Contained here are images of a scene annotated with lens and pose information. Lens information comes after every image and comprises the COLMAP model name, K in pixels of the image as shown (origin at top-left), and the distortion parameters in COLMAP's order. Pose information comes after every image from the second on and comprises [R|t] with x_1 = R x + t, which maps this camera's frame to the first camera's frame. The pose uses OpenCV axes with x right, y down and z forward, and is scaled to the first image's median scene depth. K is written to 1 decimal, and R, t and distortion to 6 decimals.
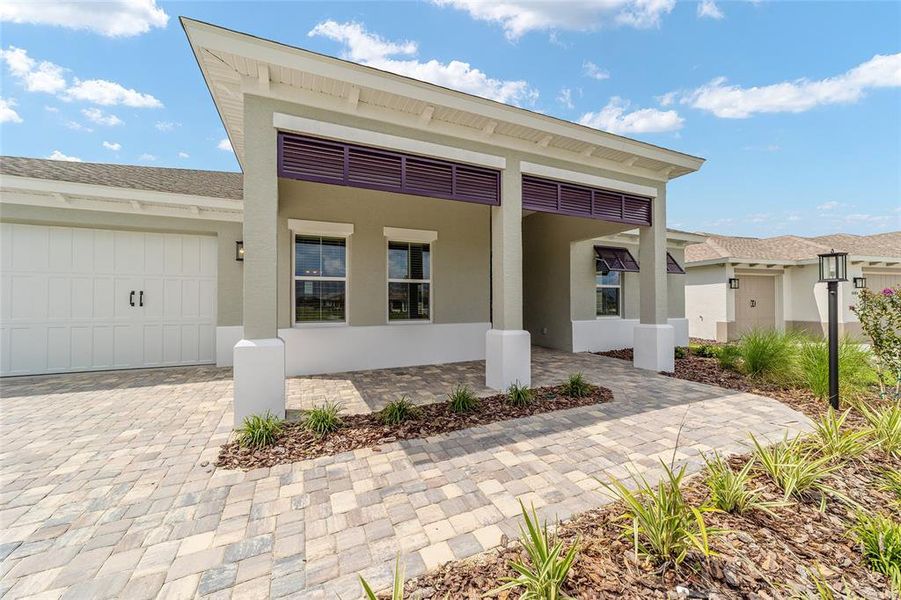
lens RADIAL K [[346.2, 0, 450.5], [0, 346.2, 300.0], [0, 0, 1]] dist [0.000231, -0.000046]
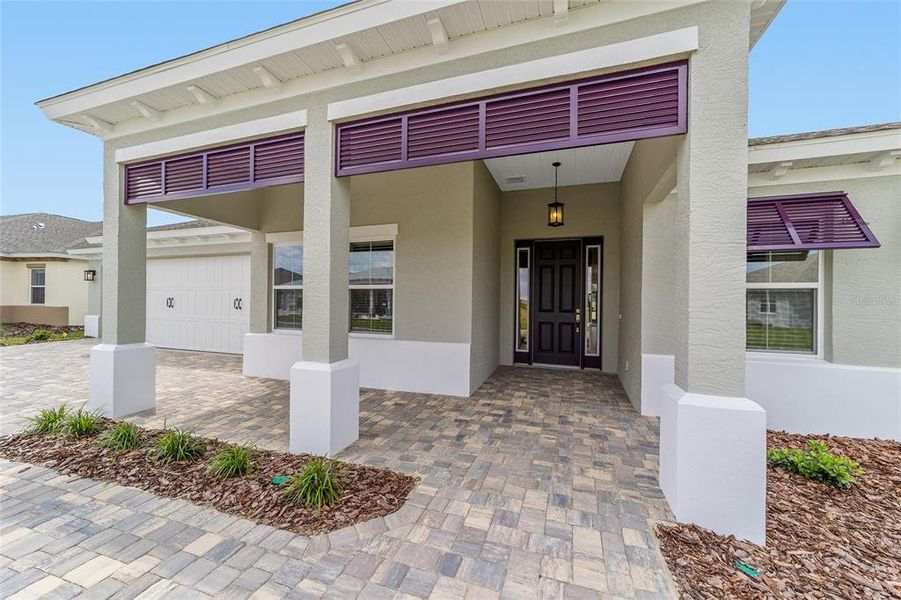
lens RADIAL K [[349.8, 0, 447.5], [0, 349.8, 302.8], [0, 0, 1]] dist [-0.000764, 0.000060]
pose [[0.729855, 0.012553, -0.683487, 0.661824], [-0.004639, 0.999899, 0.013412, -0.030848], [0.683586, -0.006618, 0.729840, 0.542941]]
